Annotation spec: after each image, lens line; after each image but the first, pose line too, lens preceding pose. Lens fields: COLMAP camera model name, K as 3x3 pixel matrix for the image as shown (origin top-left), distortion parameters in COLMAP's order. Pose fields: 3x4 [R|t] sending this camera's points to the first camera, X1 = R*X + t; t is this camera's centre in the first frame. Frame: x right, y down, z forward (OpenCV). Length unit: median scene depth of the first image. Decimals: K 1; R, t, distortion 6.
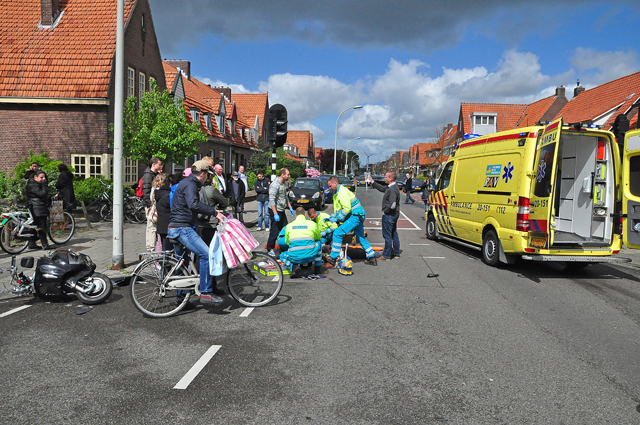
lens RADIAL K [[475.2, 0, 316.1], [0, 475.2, 214.9], [0, 0, 1]] dist [-0.032715, 0.013044]
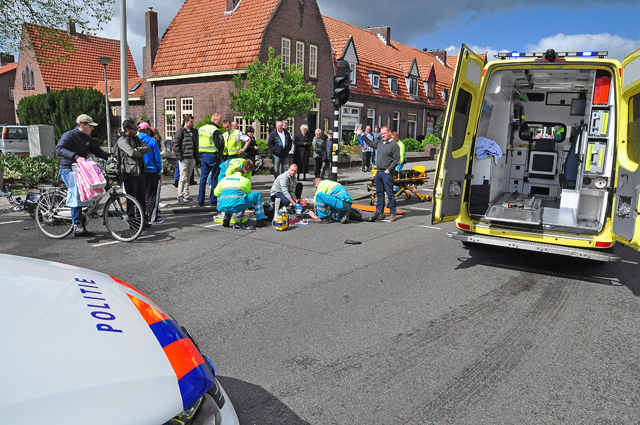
lens RADIAL K [[462.1, 0, 318.5], [0, 462.1, 213.5], [0, 0, 1]] dist [-0.108071, 0.072979]
pose [[0.832833, 0.097806, -0.544815, 0.327401], [-0.058152, 0.994279, 0.089600, 0.001043], [0.550461, -0.042940, 0.833756, 0.129378]]
